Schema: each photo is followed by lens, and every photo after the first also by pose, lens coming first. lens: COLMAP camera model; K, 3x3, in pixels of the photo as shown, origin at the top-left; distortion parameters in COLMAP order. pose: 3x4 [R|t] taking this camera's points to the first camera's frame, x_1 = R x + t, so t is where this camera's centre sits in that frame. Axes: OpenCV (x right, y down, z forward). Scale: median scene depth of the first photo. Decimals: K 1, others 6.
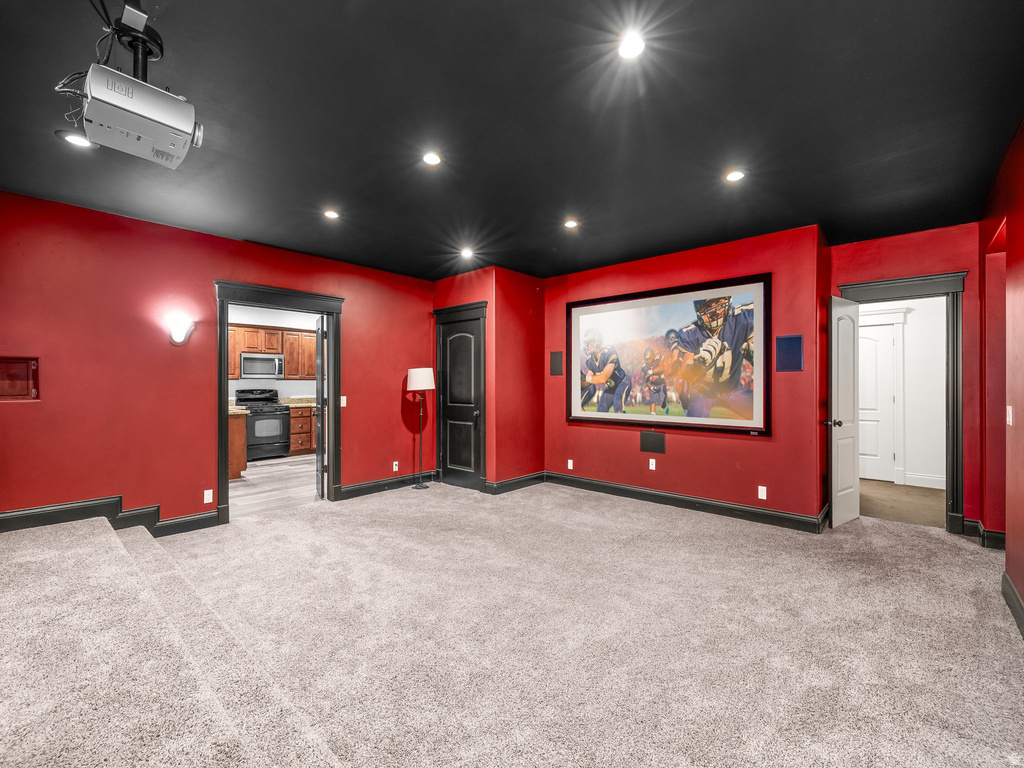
lens RADIAL K [[434.2, 0, 512.6], [0, 434.2, 384.5], [0, 0, 1]] dist [0.002989, 0.000252]
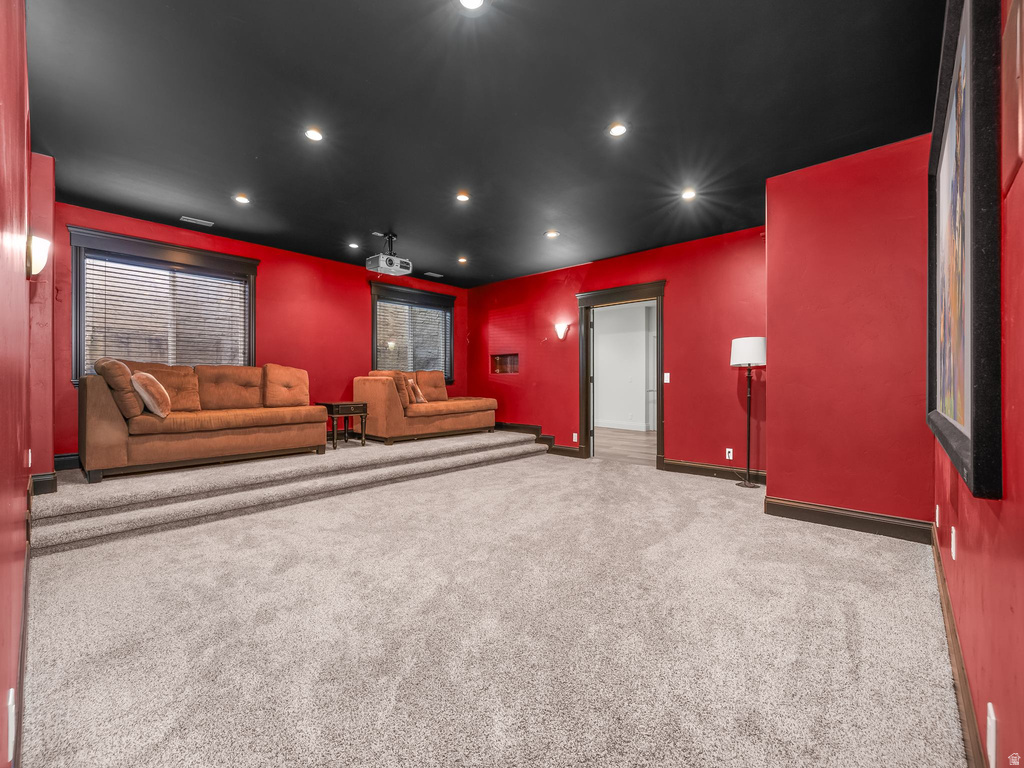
lens RADIAL K [[434.2, 0, 513.5], [0, 434.2, 382.9], [0, 0, 1]] dist [0.002989, 0.000252]
pose [[0.007450, 0.001809, -0.999971, 0.710951], [-0.004276, 0.999989, 0.001777, 0.054107], [0.999963, 0.004263, 0.007458, 0.660764]]
